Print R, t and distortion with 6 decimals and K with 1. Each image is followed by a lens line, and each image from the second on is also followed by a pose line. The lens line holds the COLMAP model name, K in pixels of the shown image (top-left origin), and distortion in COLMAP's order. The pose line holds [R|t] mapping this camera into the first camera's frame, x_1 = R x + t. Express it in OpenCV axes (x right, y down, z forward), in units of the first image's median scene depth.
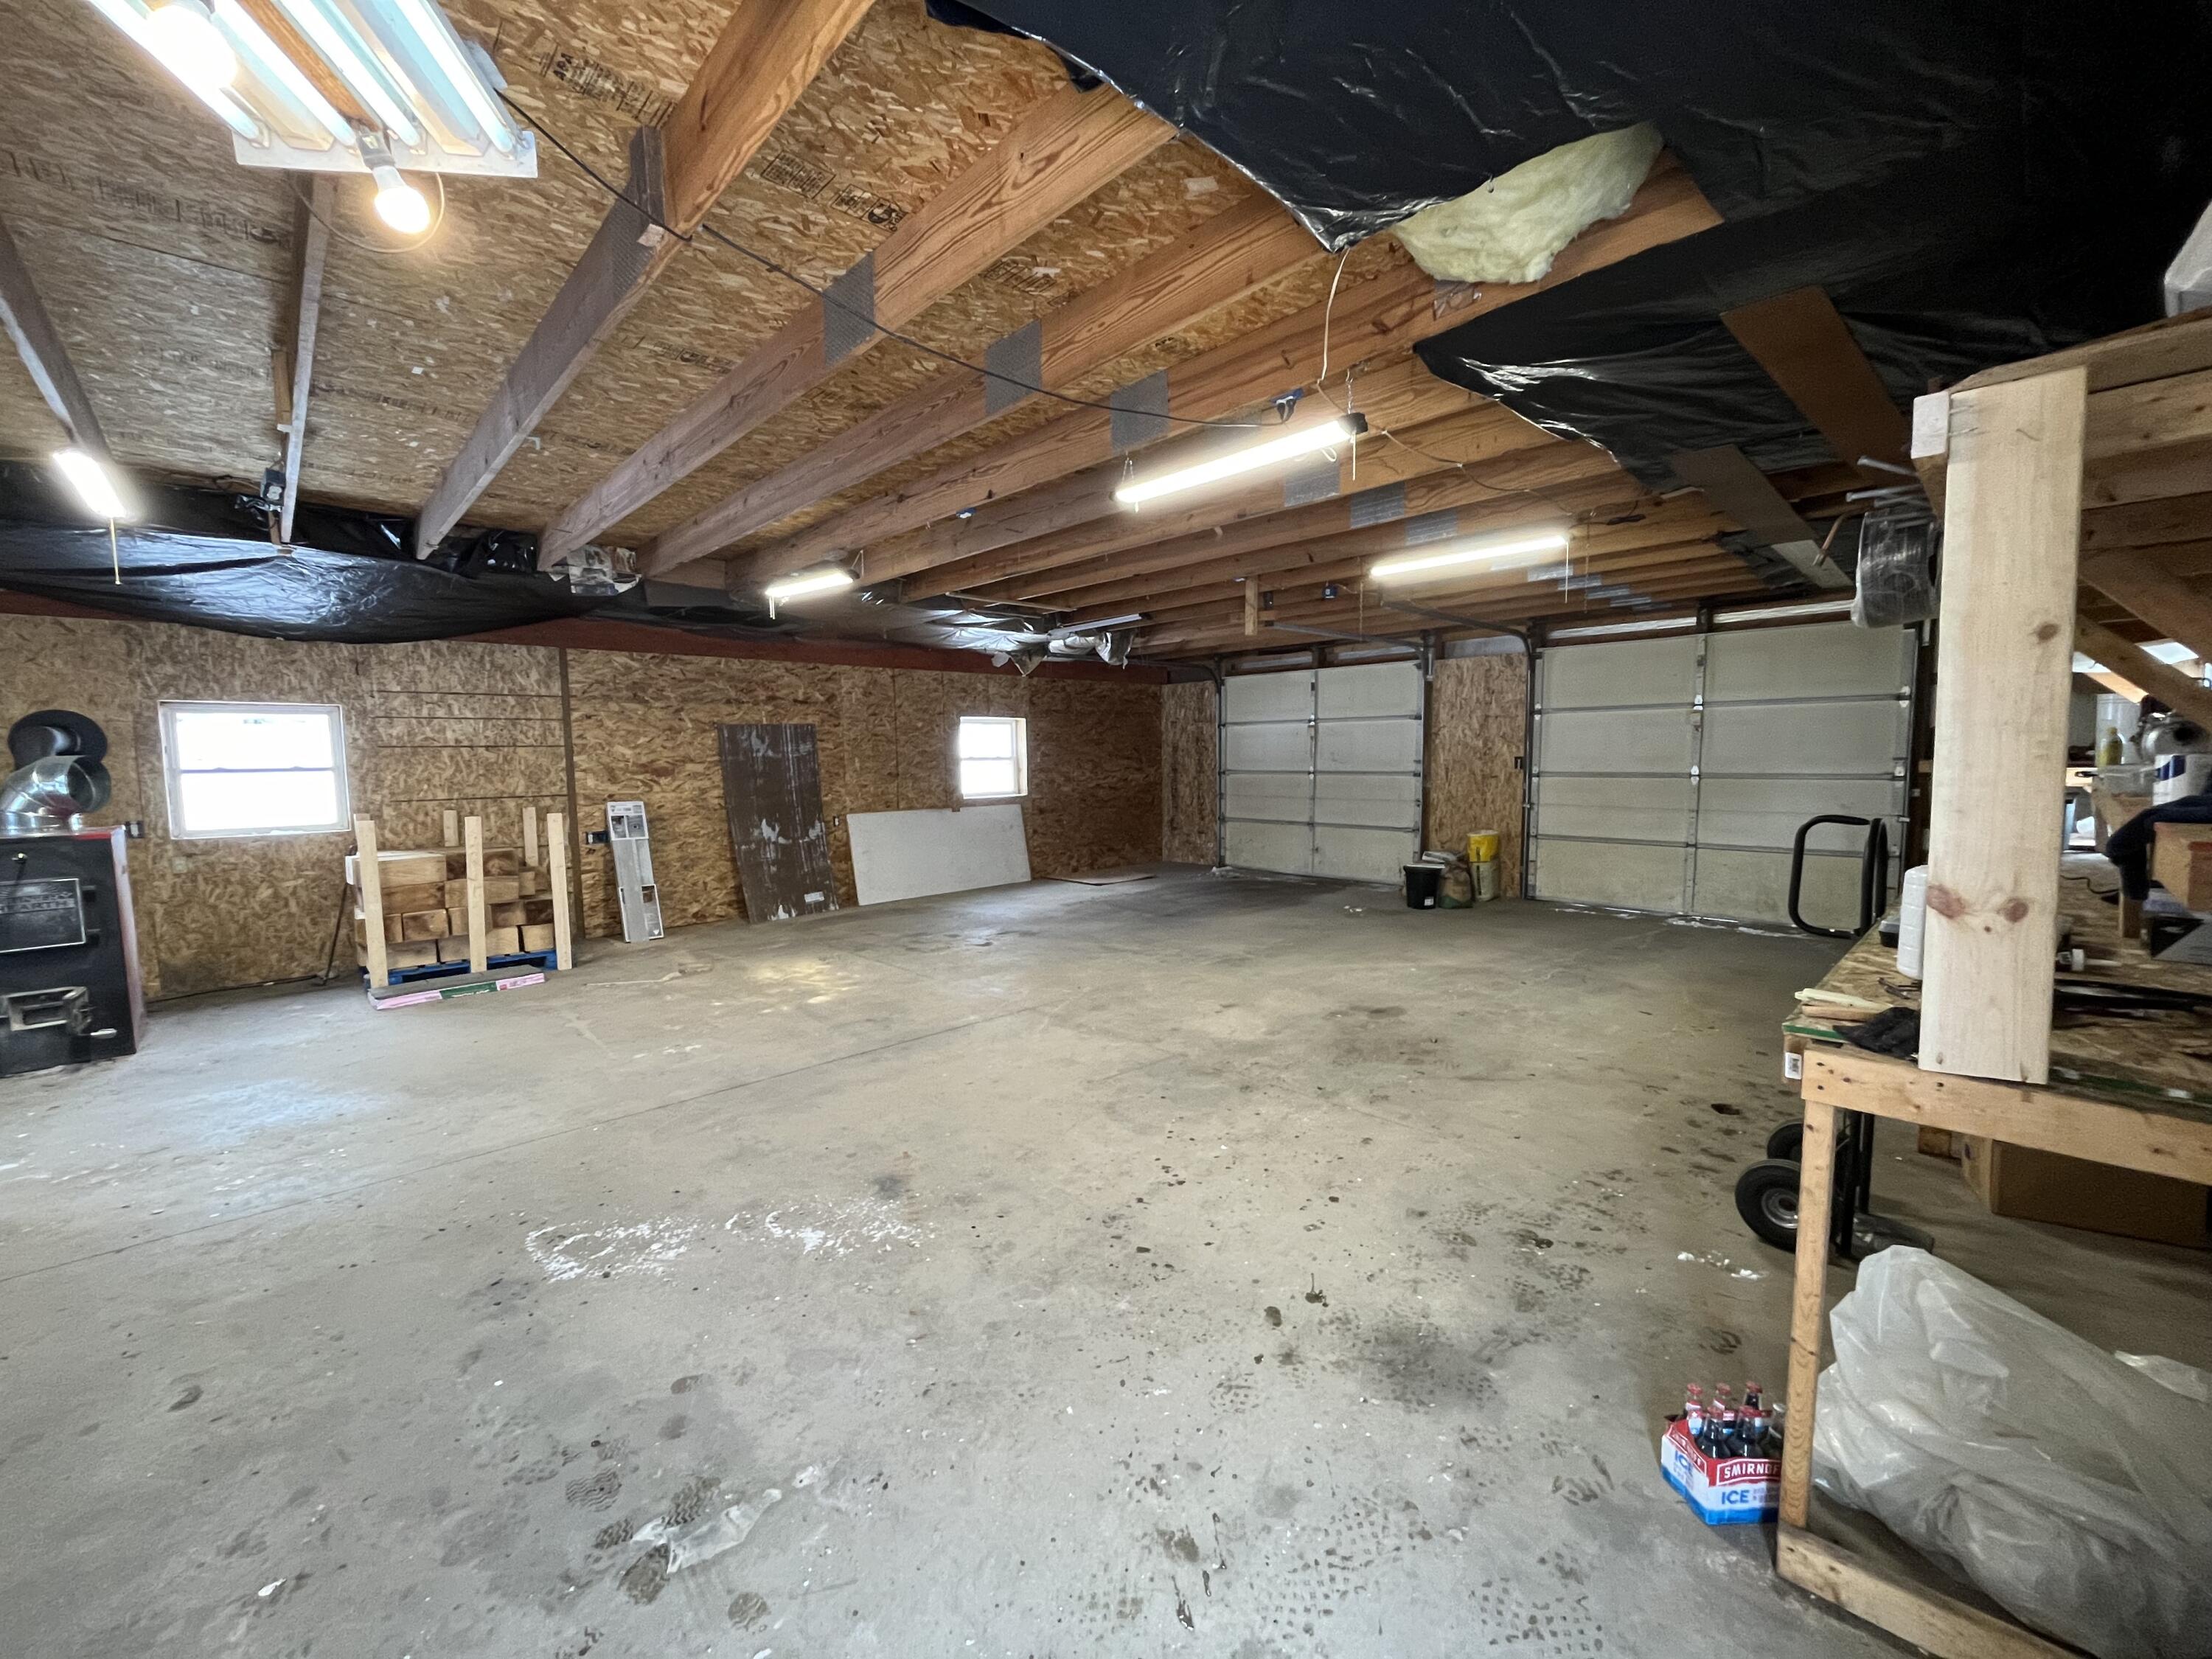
lens RADIAL K [[890.4, 0, 1098.5], [0, 890.4, 830.7], [0, 0, 1]] dist [-0.003399, -0.000588]
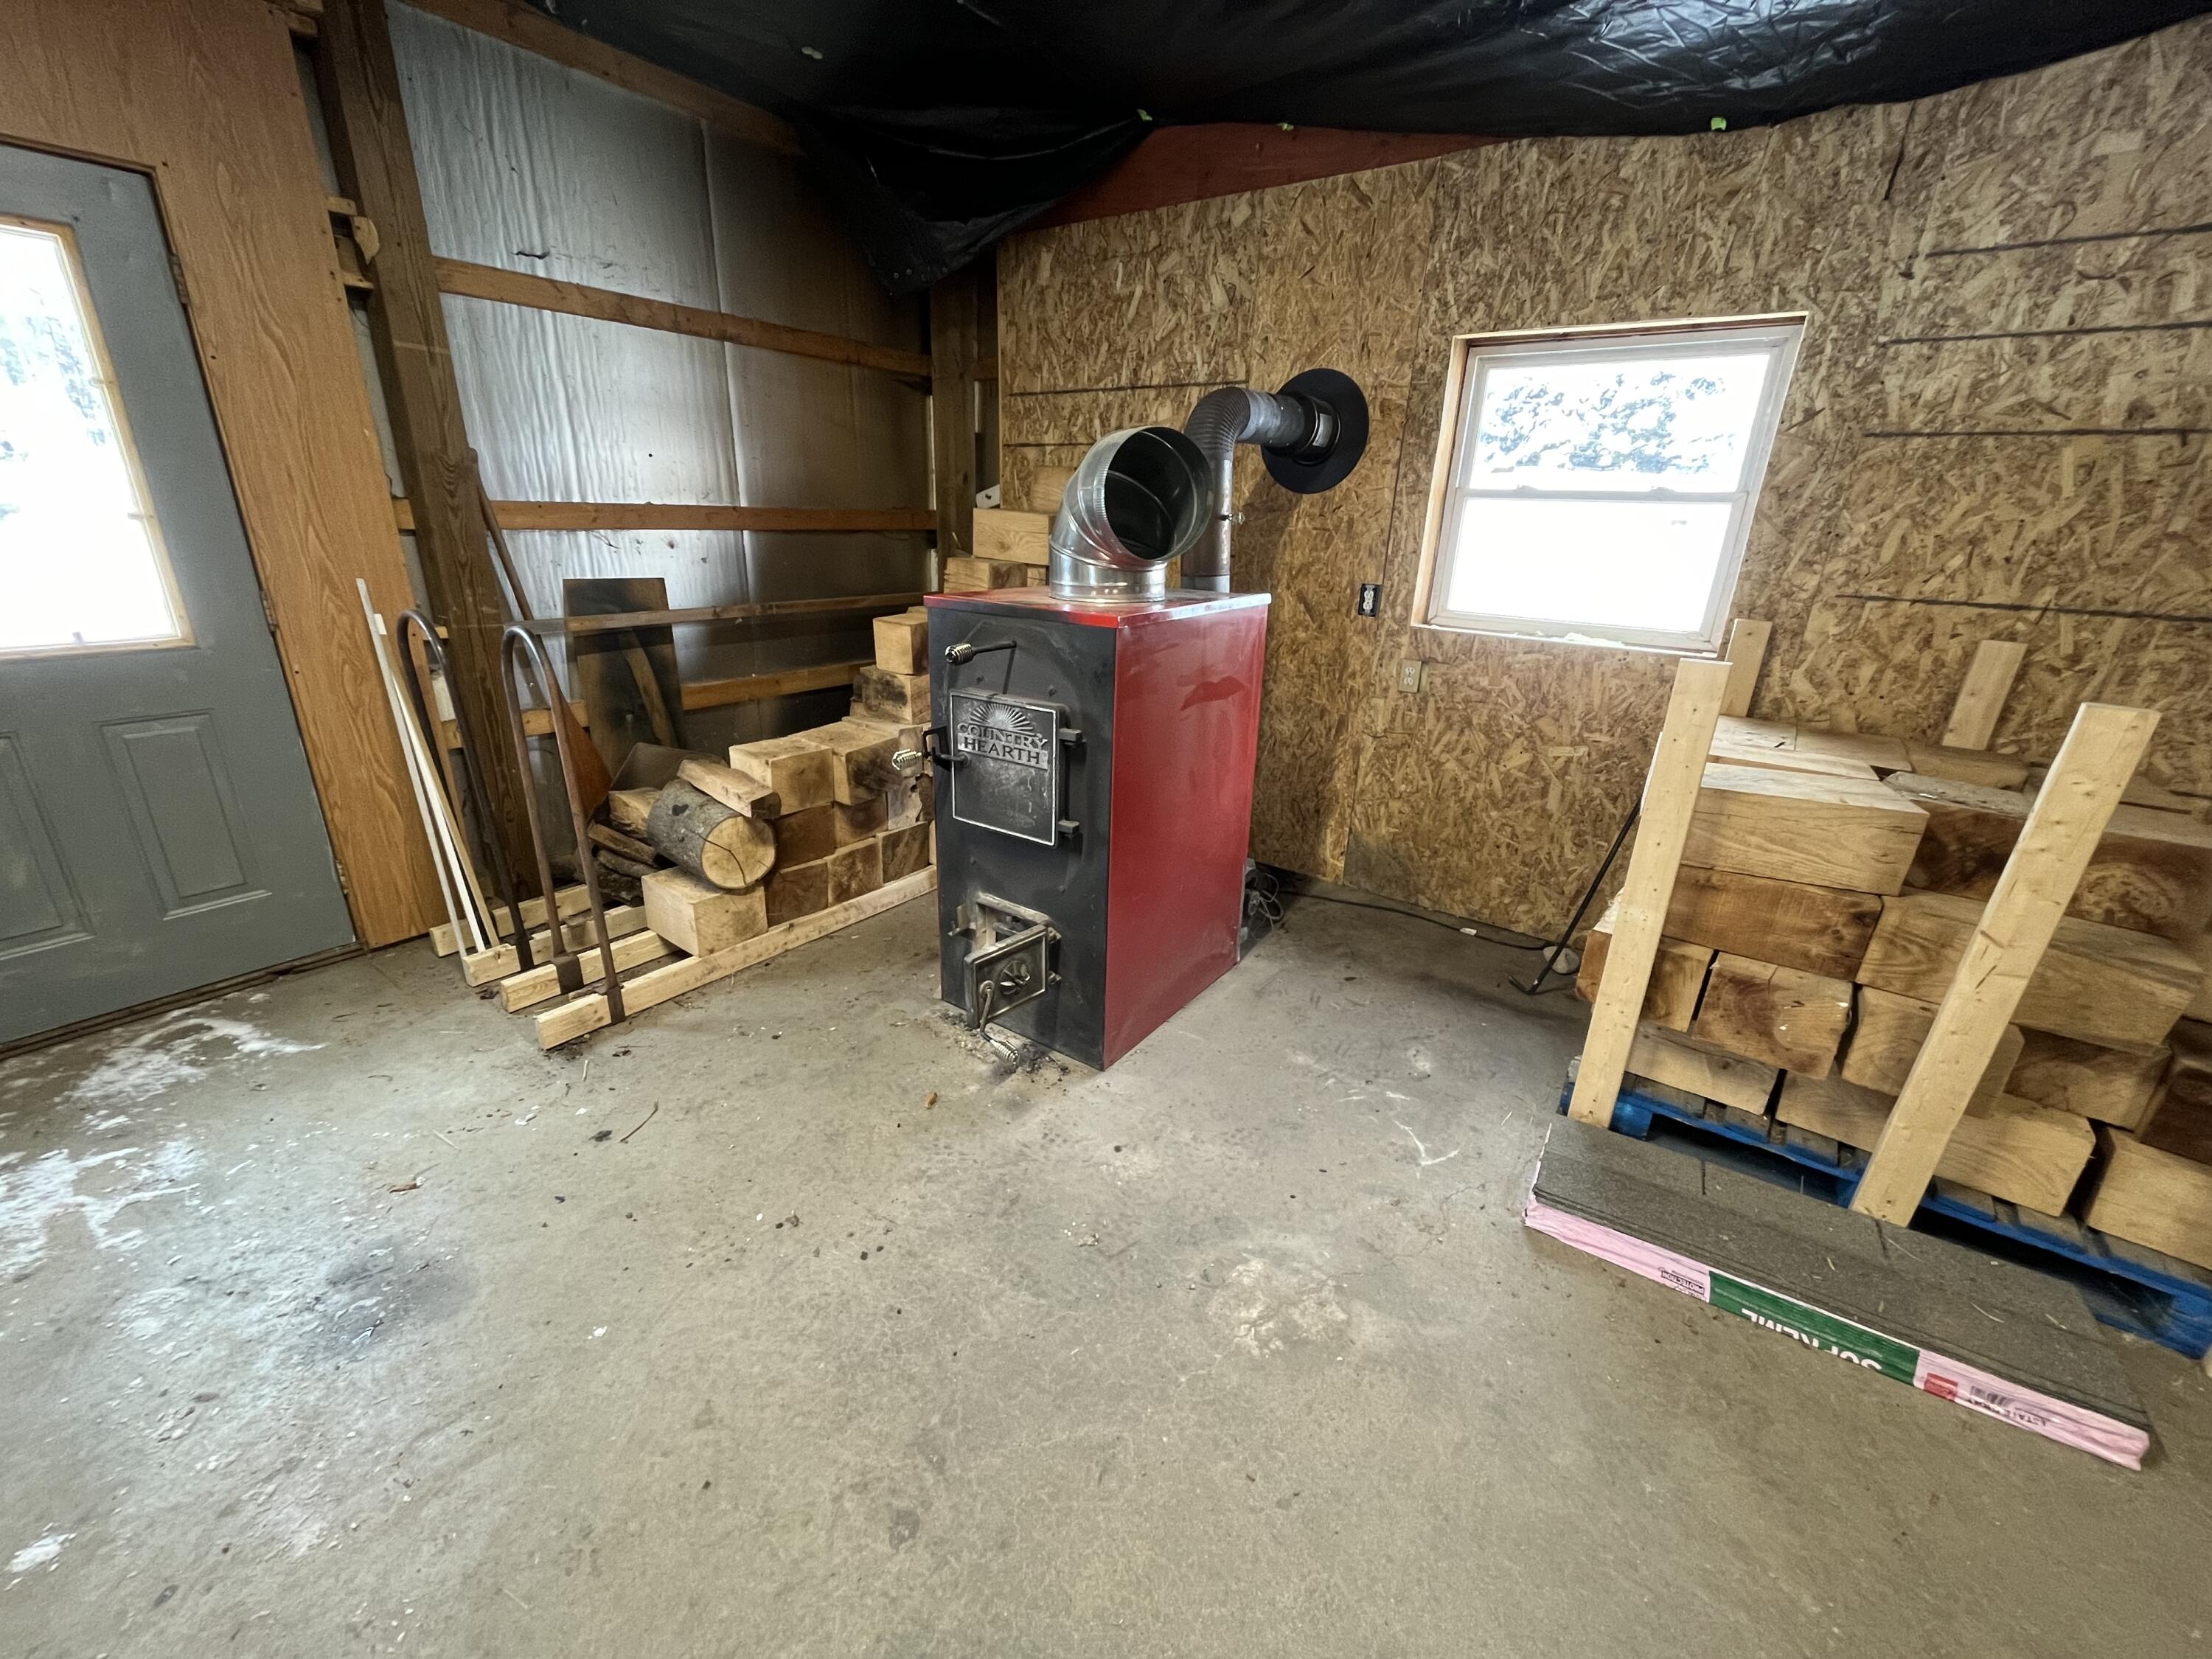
lens RADIAL K [[890.4, 0, 1098.5], [0, 890.4, 830.7], [0, 0, 1]] dist [-0.003399, -0.000588]
pose [[0.177916, 0.353292, -0.918439, -0.519527], [-0.115996, 0.934352, 0.336943, -0.032575], [0.977185, 0.046588, 0.207217, 0.681221]]
